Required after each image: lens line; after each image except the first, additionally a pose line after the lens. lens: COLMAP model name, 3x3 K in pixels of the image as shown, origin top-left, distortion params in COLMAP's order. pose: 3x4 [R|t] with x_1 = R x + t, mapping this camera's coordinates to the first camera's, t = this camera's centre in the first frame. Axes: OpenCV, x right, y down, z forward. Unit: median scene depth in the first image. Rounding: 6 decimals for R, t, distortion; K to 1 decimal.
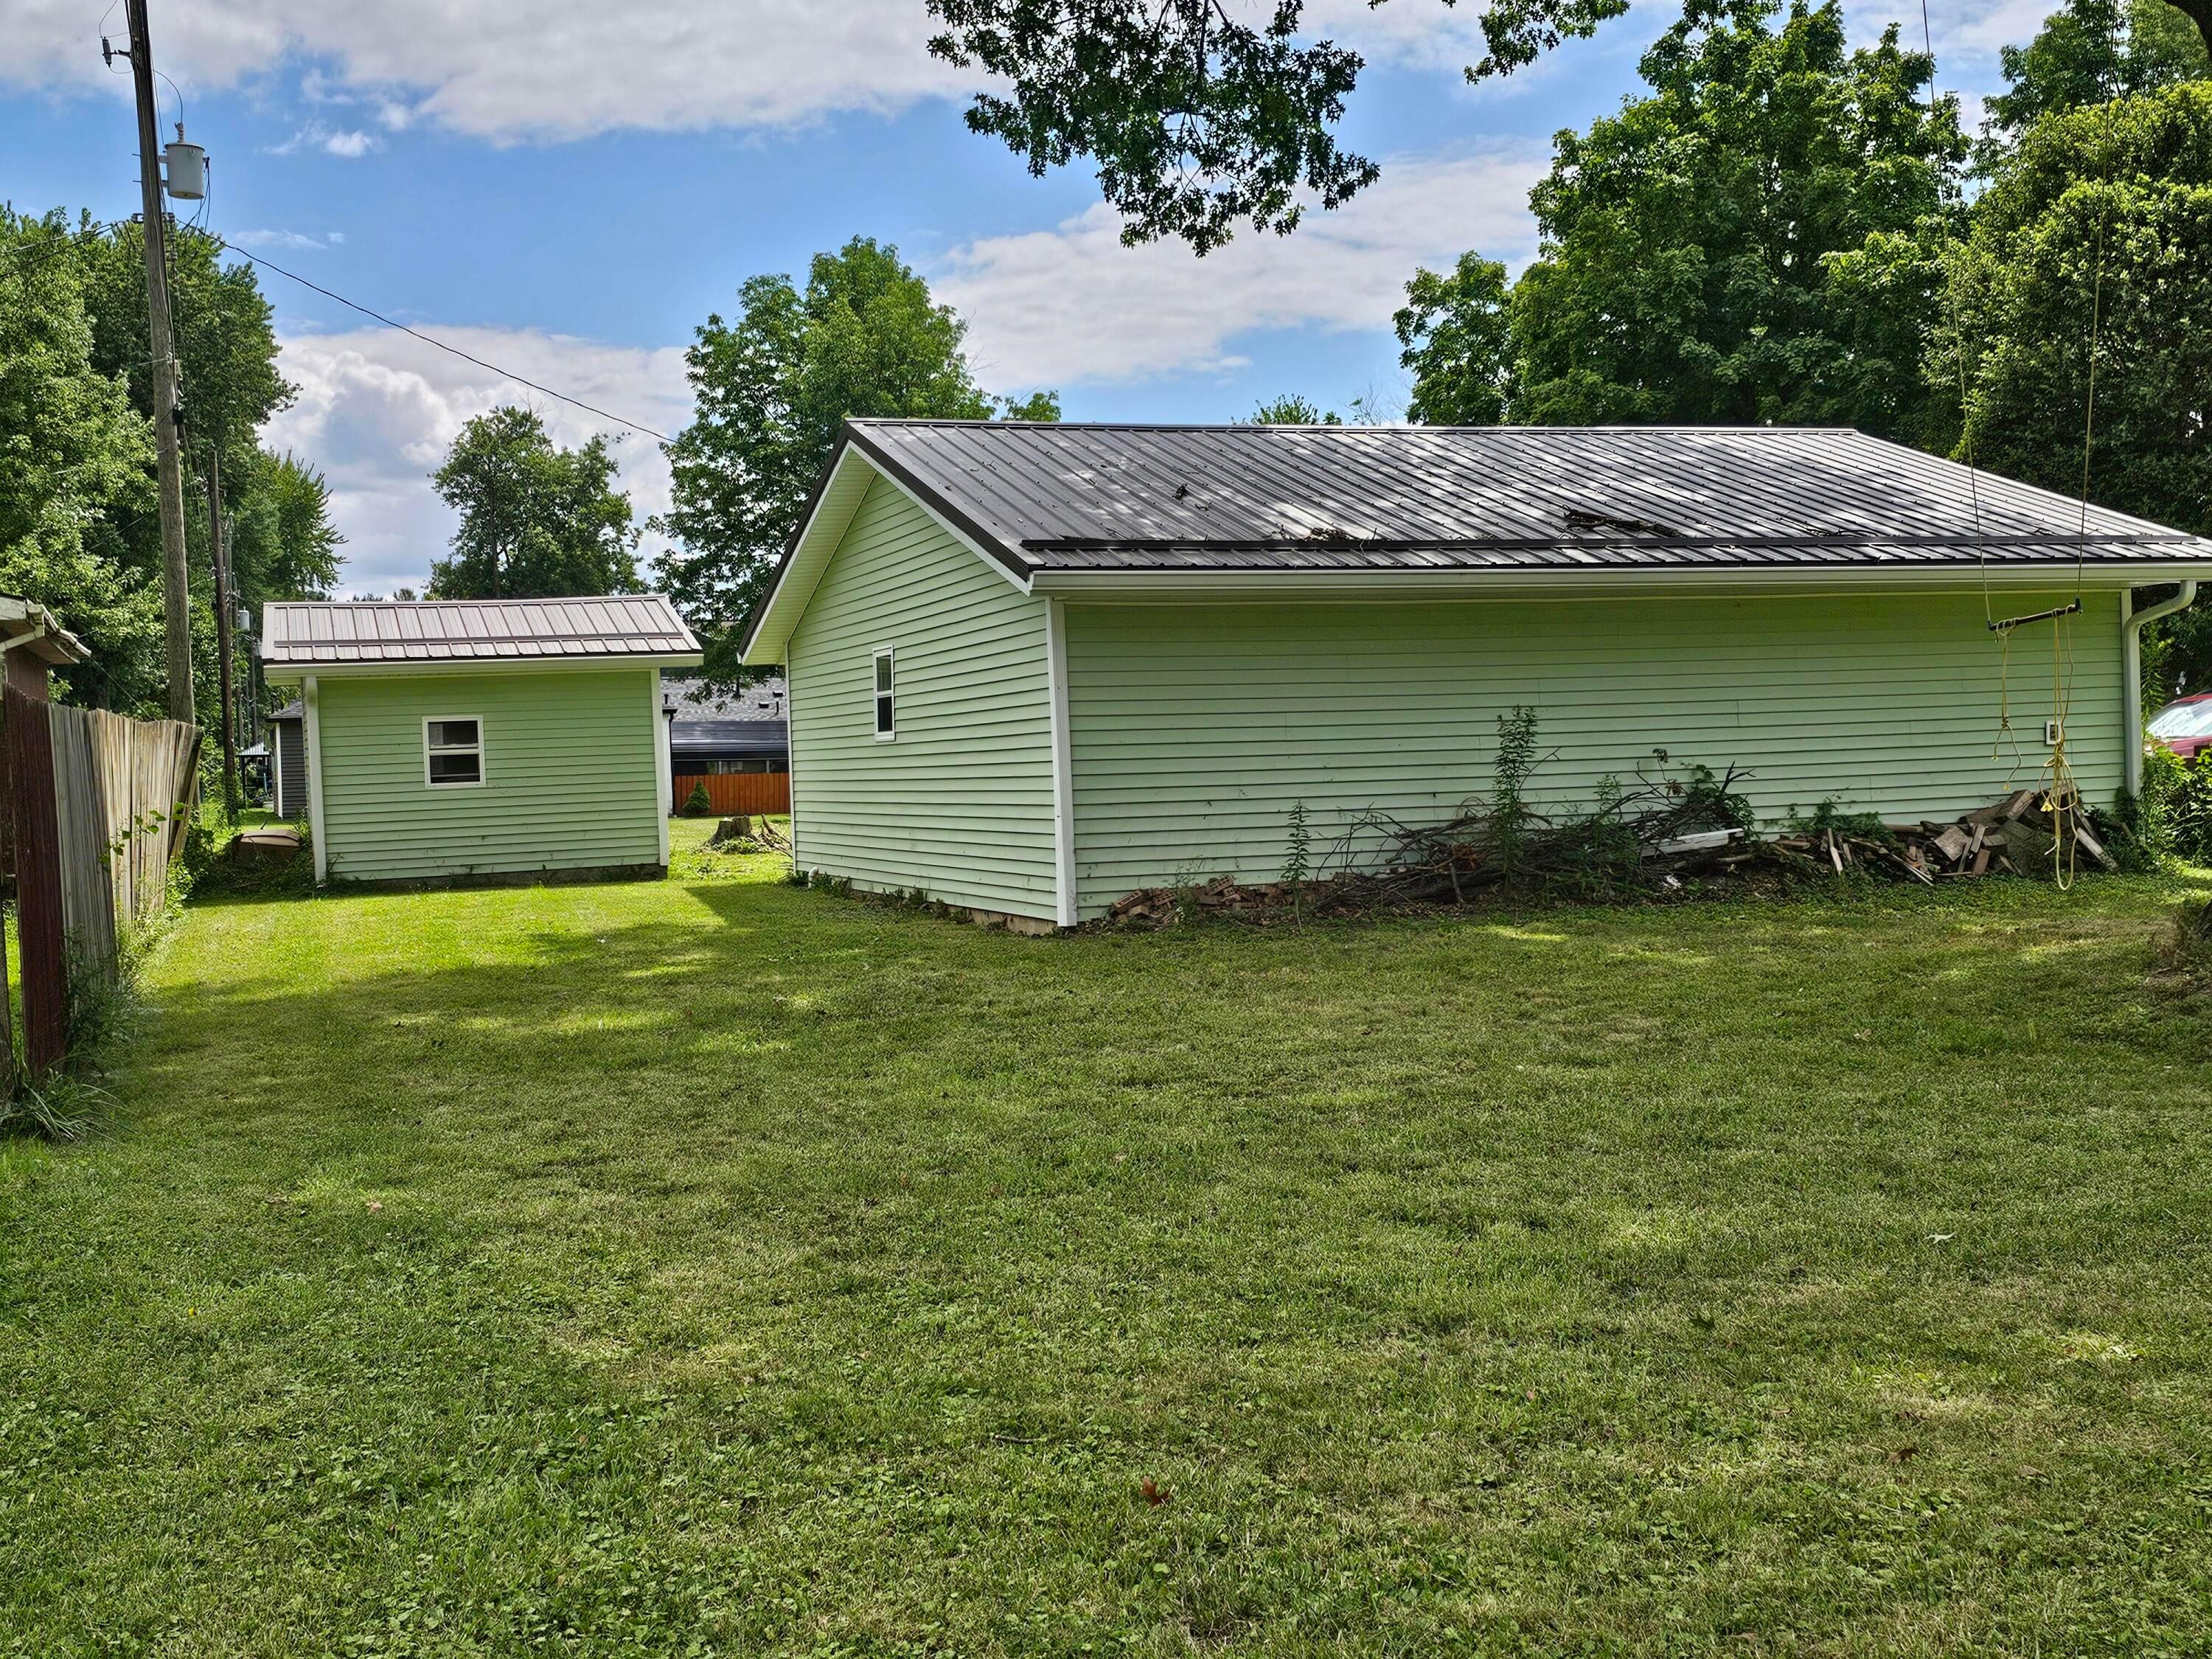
lens RADIAL K [[2409.9, 0, 1103.7], [0, 2409.9, 836.4], [0, 0, 1]] dist [0.054283, 0.000000]
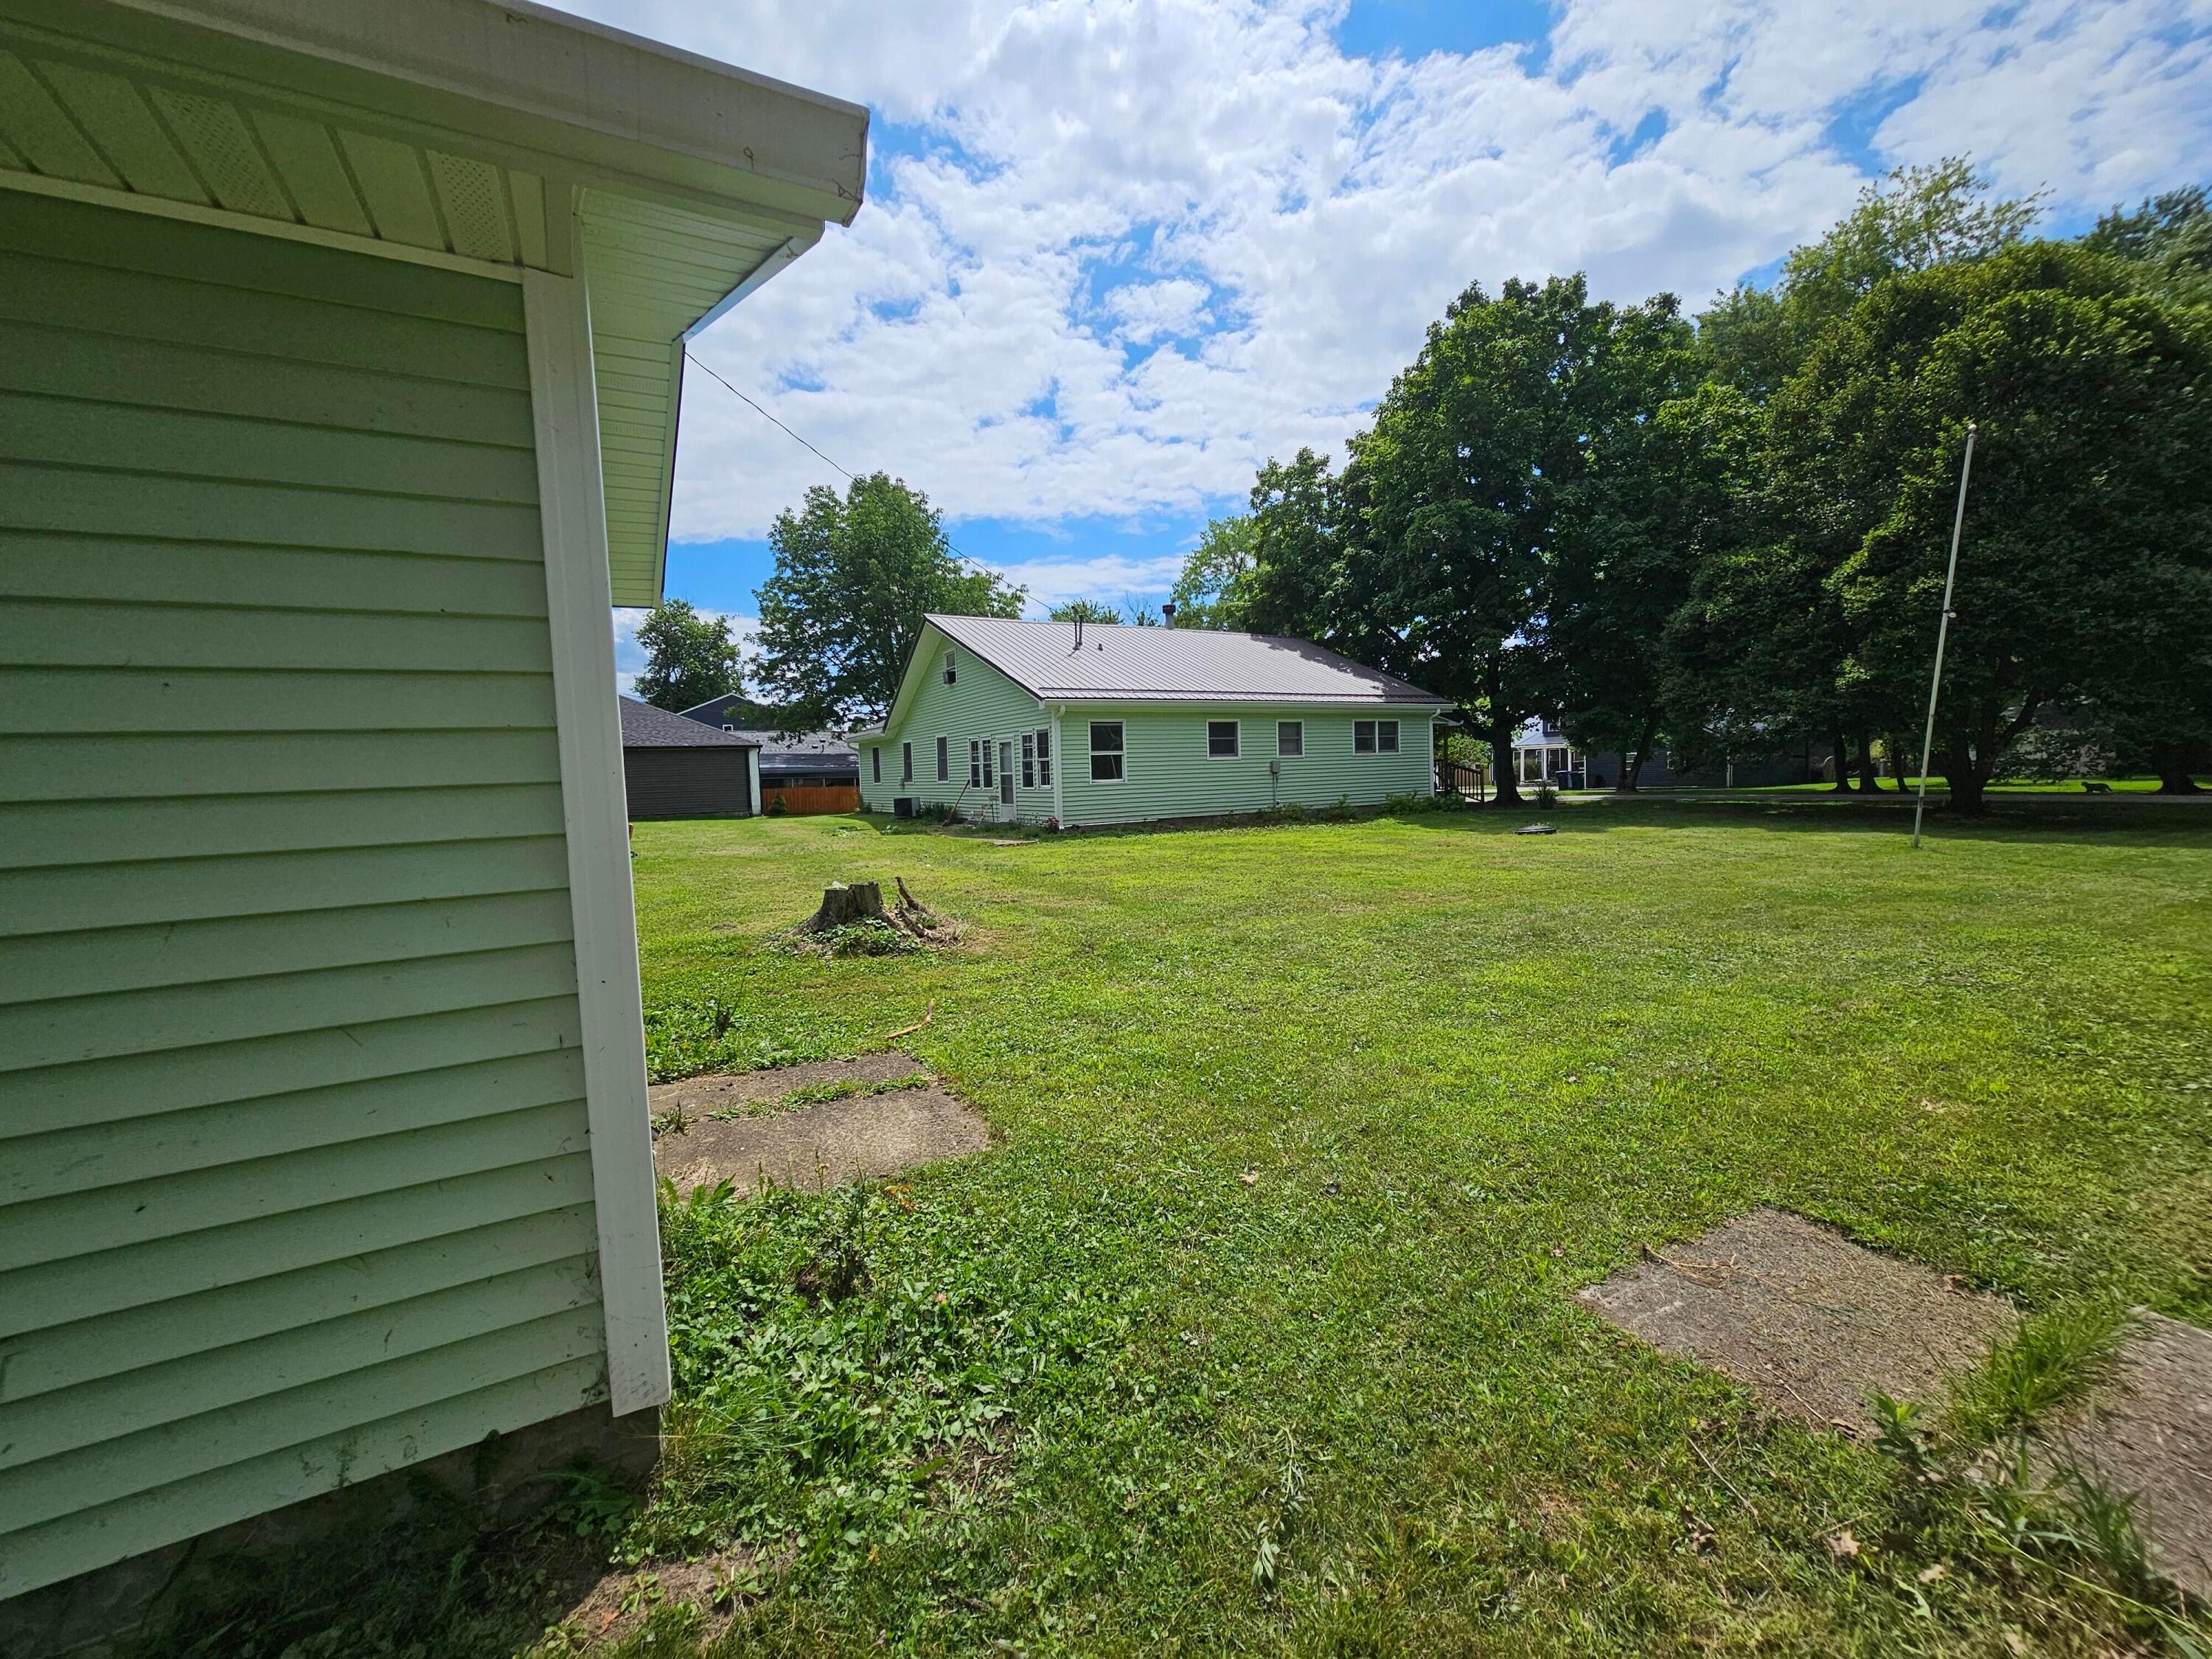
lens RADIAL K [[901.8, 0, 1091.2], [0, 901.8, 798.4], [0, 0, 1]] dist [0.004263, 0.000648]
pose [[0.985300, -0.001852, 0.170826, -0.392816], [0.003197, 0.999966, -0.007601, -0.078947], [-0.170806, 0.008035, 0.985272, 2.283402]]
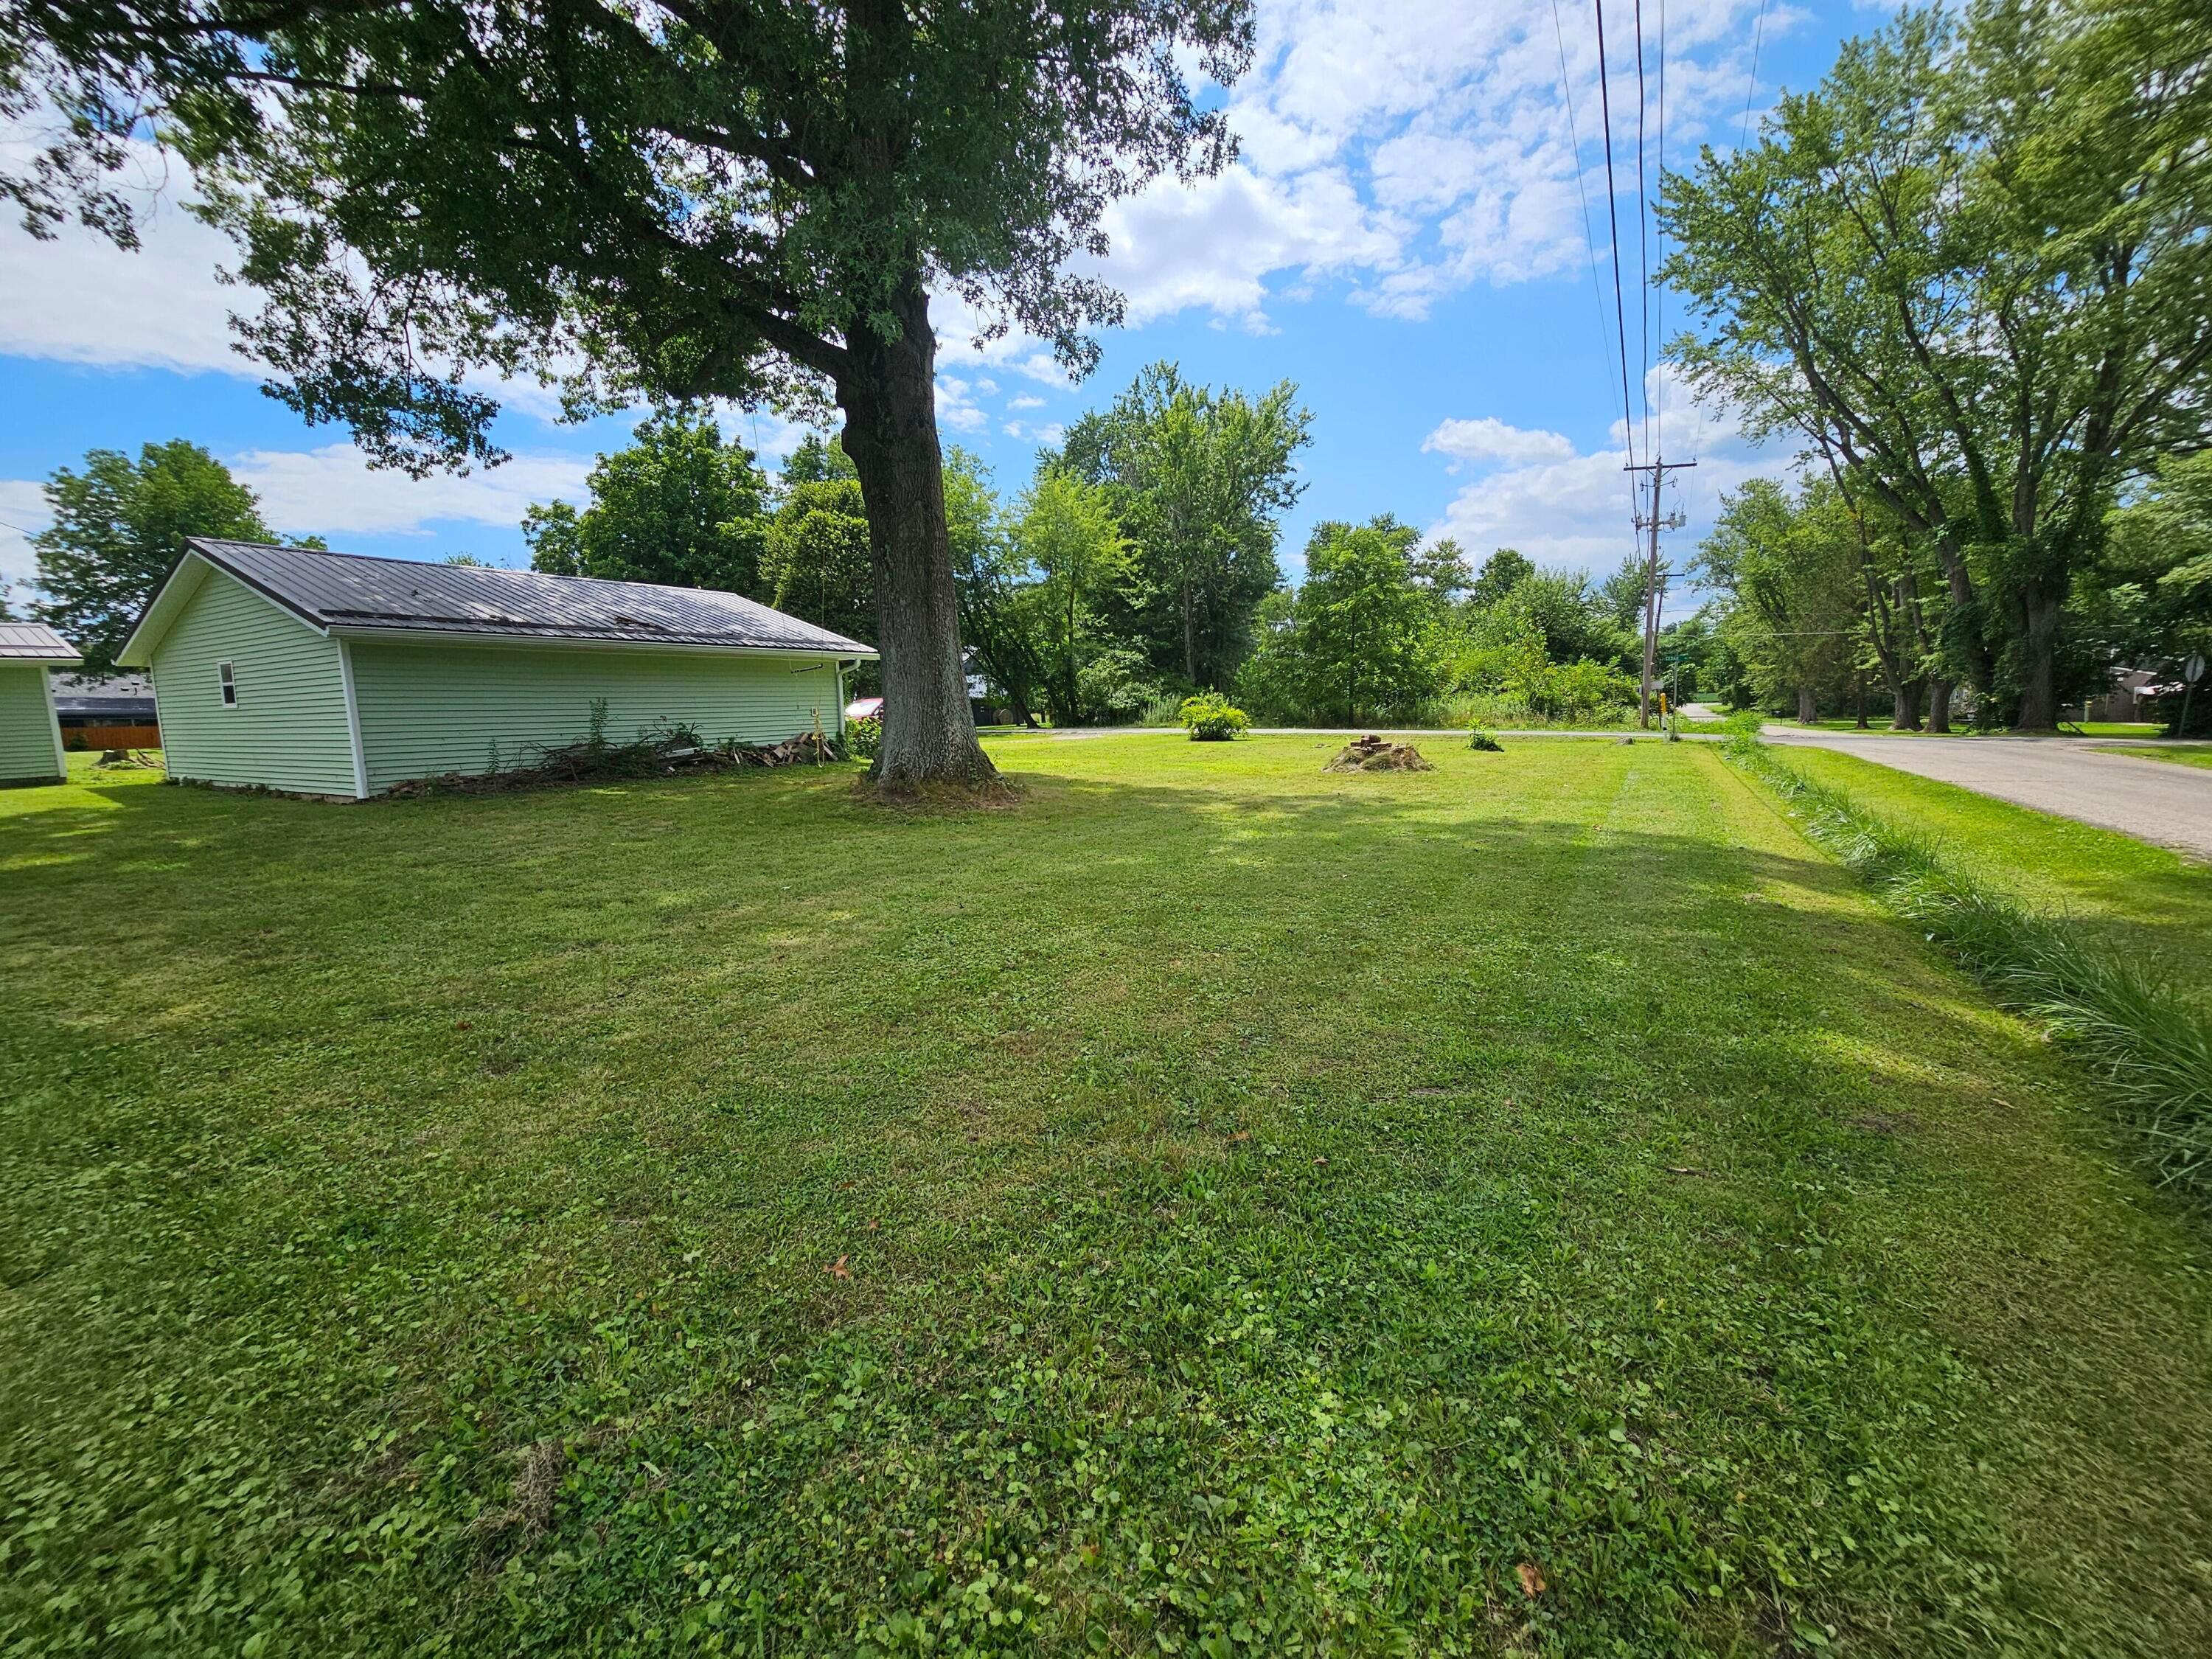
lens RADIAL K [[901.8, 0, 1099.2], [0, 901.8, 813.1], [0, 0, 1]] dist [0.004263, 0.000648]
pose [[0.779042, -0.059701, 0.624123, -0.006072], [0.016855, 0.997091, 0.074340, 0.001849], [-0.626745, -0.047394, 0.777782, -0.010960]]
